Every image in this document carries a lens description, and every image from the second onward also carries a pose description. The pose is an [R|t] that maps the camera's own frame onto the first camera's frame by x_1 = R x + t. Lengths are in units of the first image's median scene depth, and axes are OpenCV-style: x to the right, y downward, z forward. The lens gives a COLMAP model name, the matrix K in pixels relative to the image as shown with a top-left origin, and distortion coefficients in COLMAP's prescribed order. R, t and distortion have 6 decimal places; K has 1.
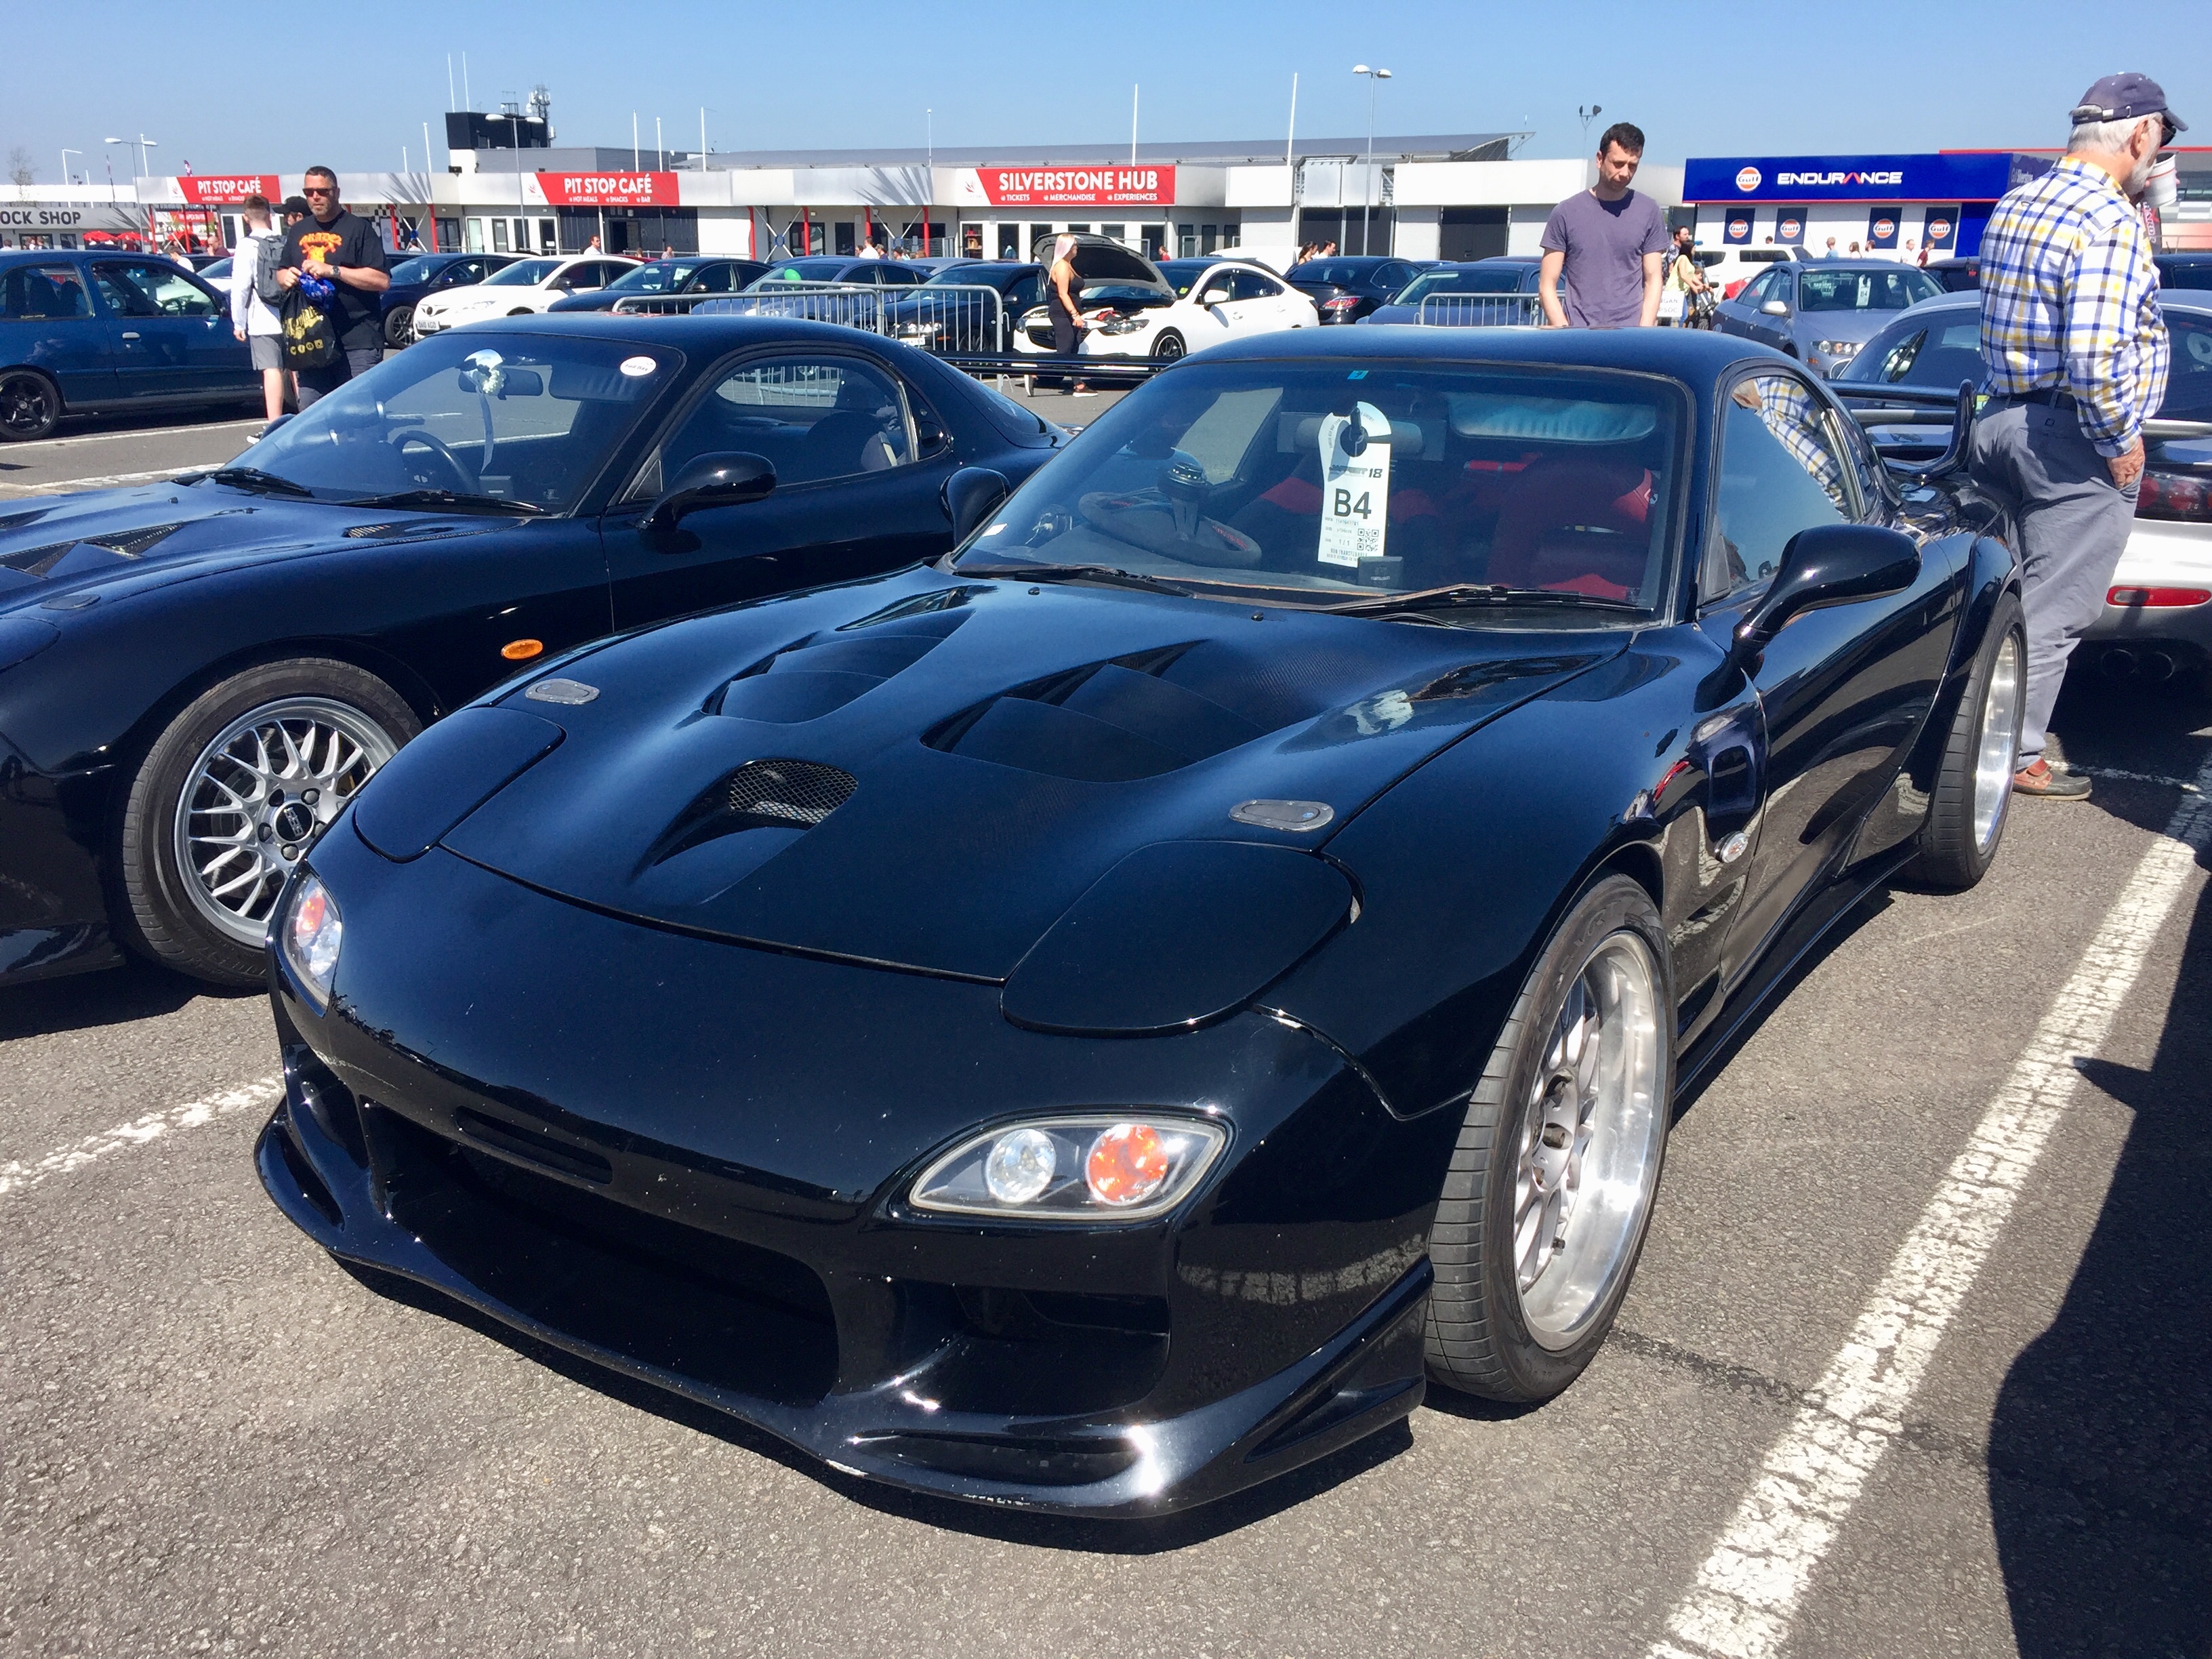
lens RADIAL K [[1865.4, 0, 1119.1], [0, 1865.4, 815.1], [0, 0, 1]] dist [0.033026, -0.013149]
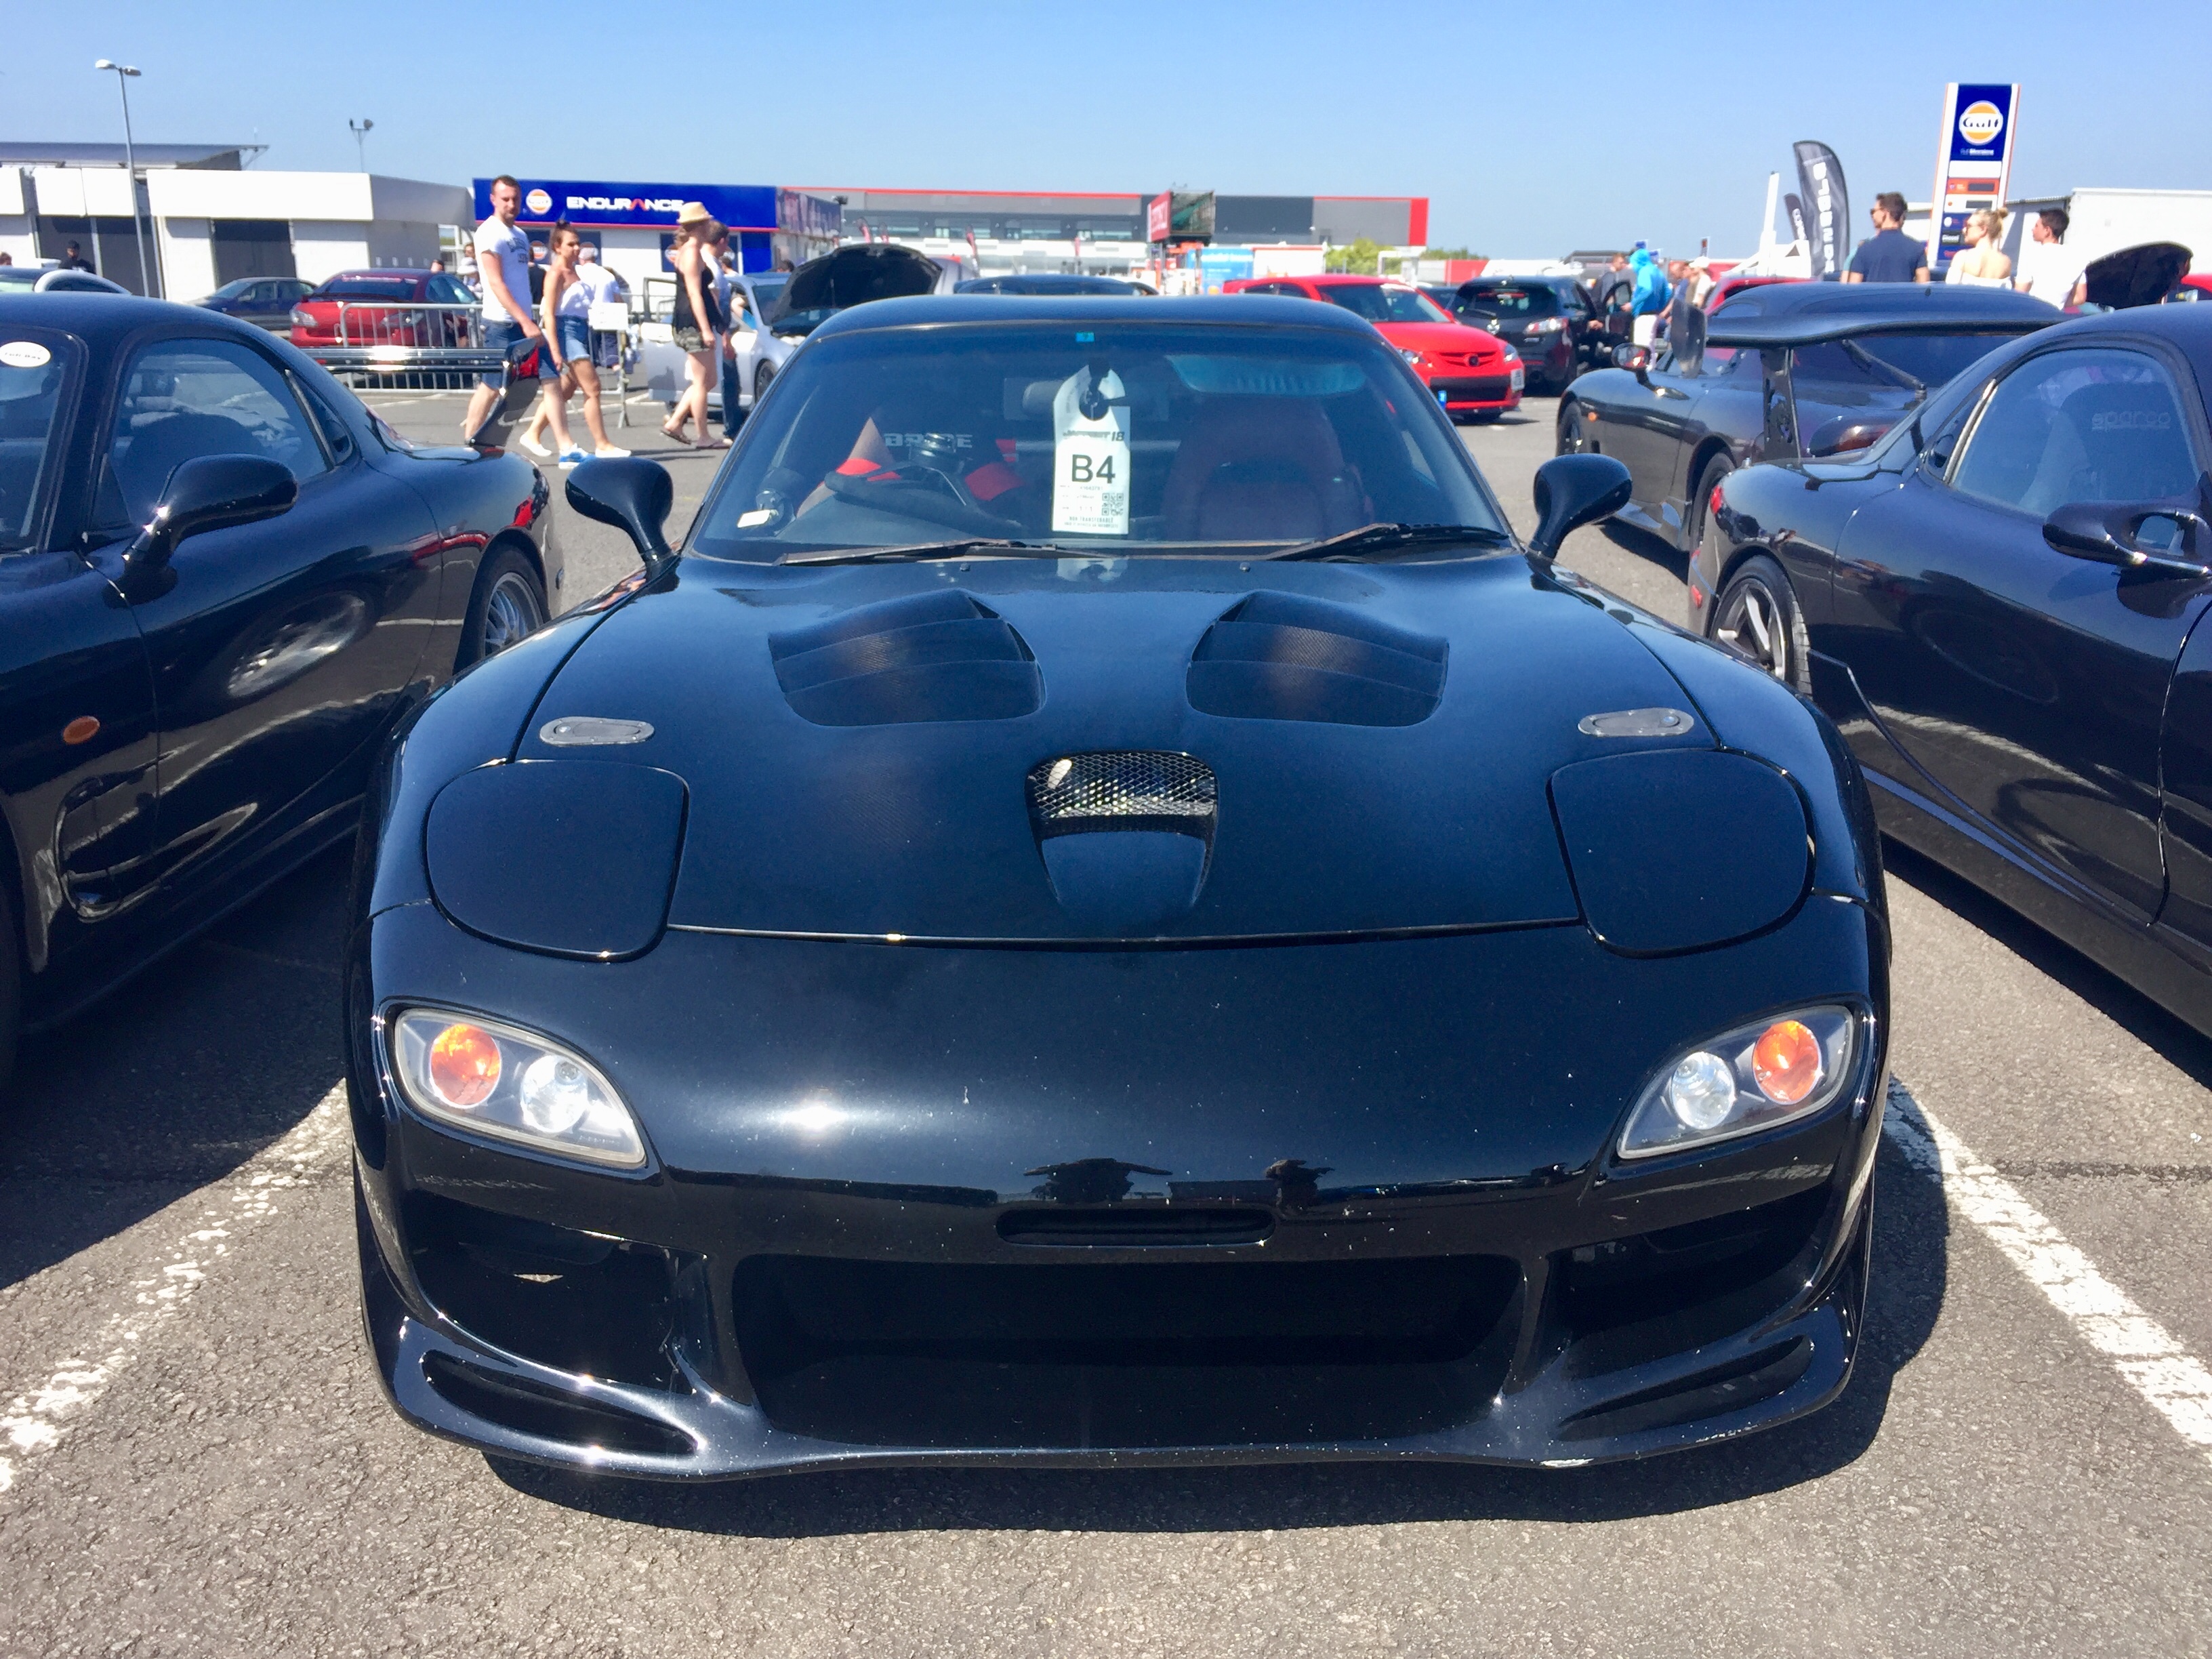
lens RADIAL K [[1865.4, 0, 1108.2], [0, 1865.4, 837.2], [0, 0, 1]] dist [0.033026, -0.013149]
pose [[0.825398, -0.157611, 0.542104, -0.430867], [0.157999, 0.986358, 0.046206, -0.019522], [-0.541991, 0.047513, 0.839040, 0.179996]]
